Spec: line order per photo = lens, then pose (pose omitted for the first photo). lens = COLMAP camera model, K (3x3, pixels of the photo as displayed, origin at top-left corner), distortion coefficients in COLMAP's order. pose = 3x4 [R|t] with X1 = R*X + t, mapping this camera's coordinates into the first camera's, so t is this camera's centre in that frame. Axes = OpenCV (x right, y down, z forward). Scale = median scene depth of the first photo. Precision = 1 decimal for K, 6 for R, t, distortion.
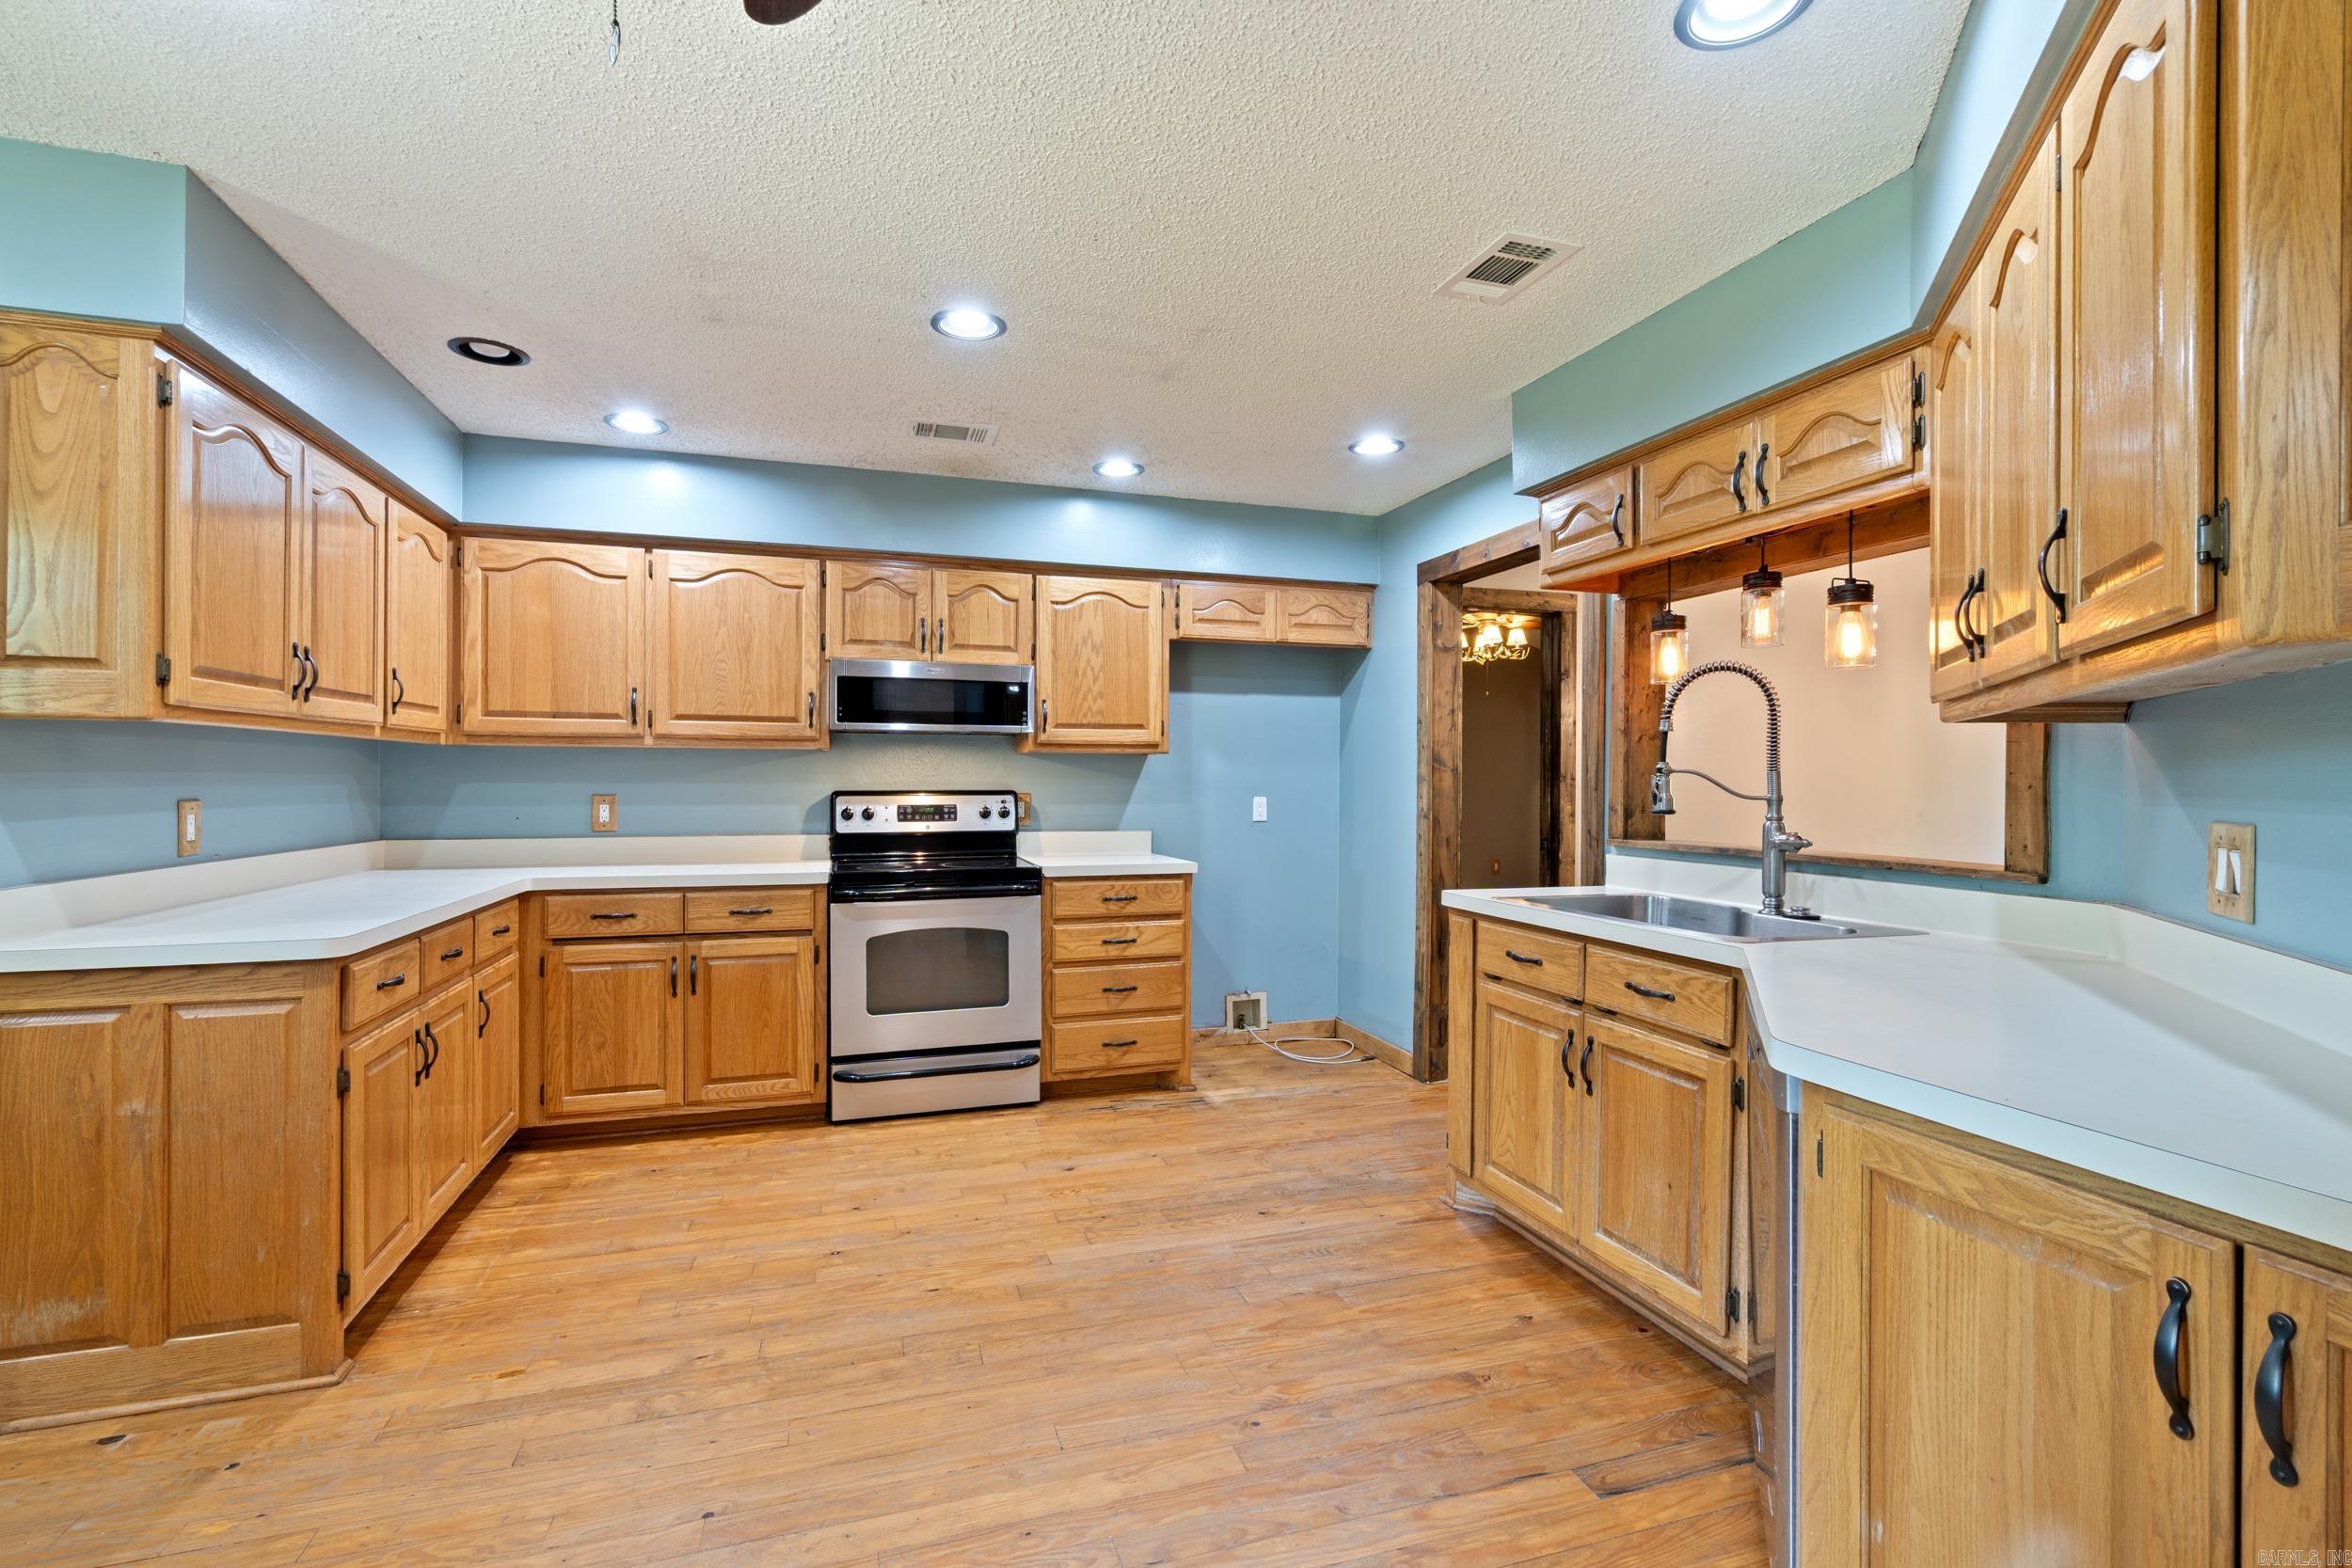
lens RADIAL K [[1026.7, 0, 1176.0], [0, 1026.7, 784.0], [0, 0, 1]] dist [-0.002332, -0.000355]
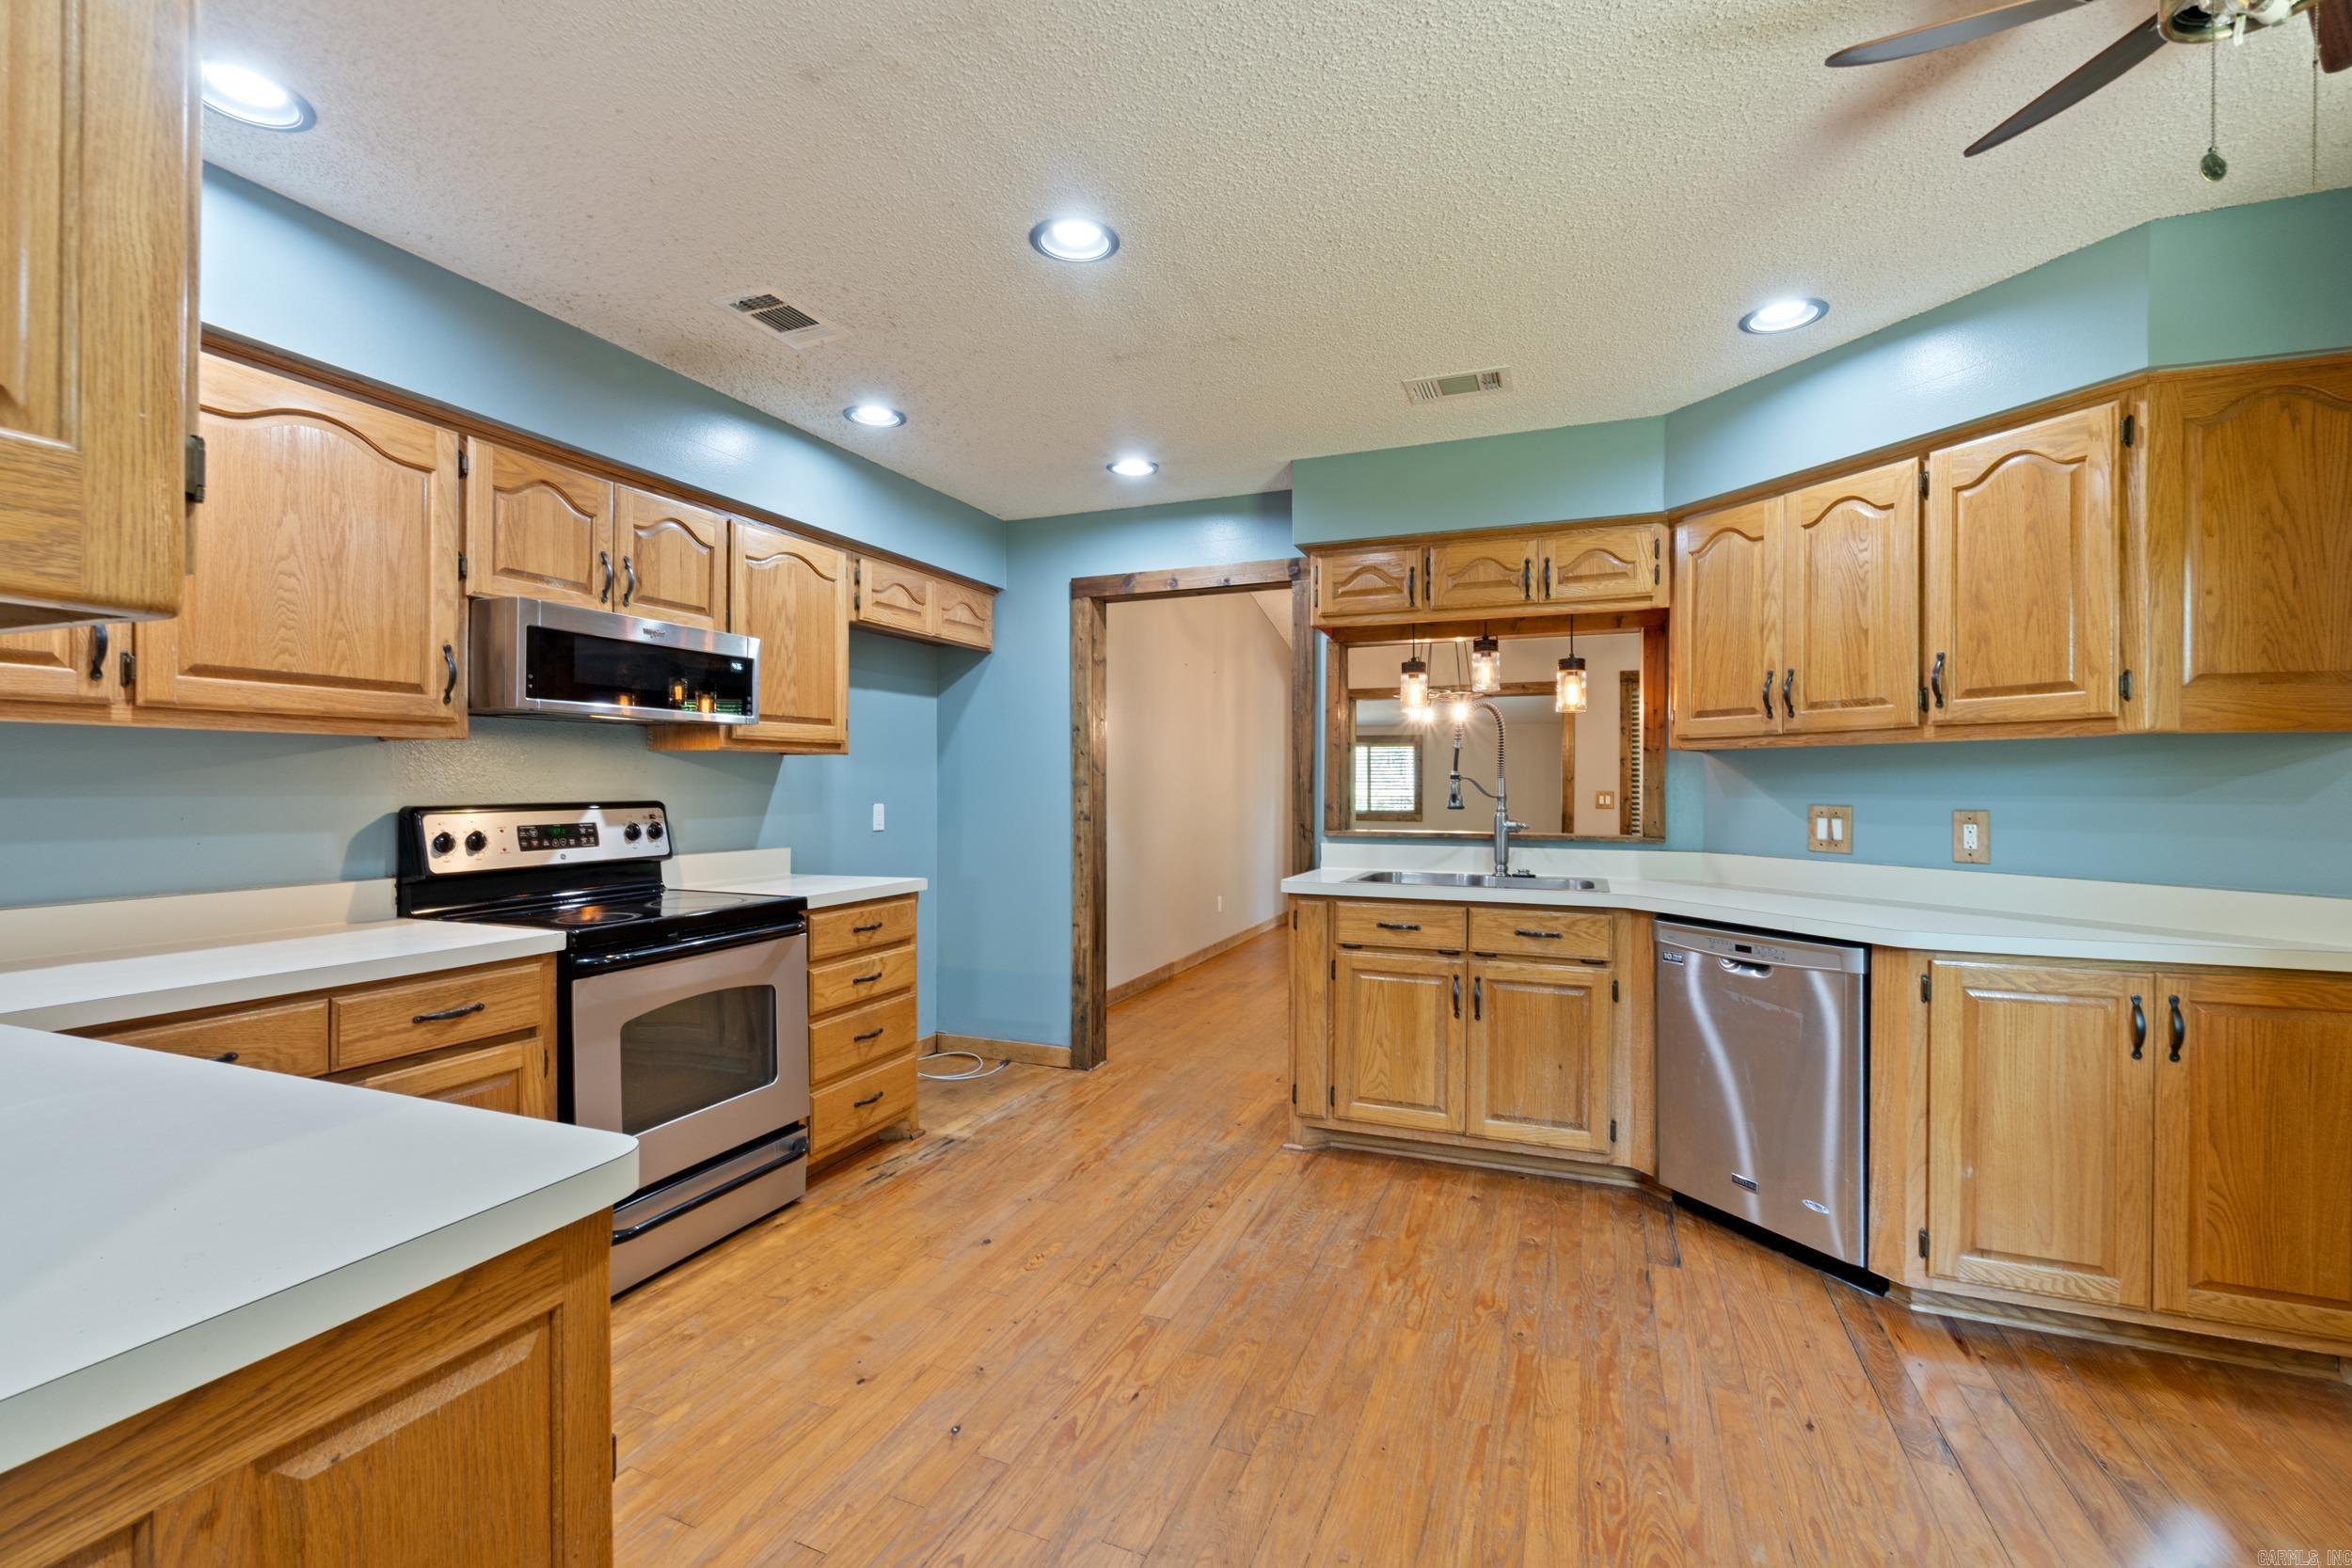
lens RADIAL K [[1028.6, 0, 1128.9], [0, 1028.6, 786.6], [0, 0, 1]] dist [-0.001785, -0.000189]
pose [[0.645748, -0.006380, 0.763524, -0.573743], [0.005233, 0.999979, 0.003930, -0.005686], [-0.763533, 0.001457, 0.645767, 0.300968]]
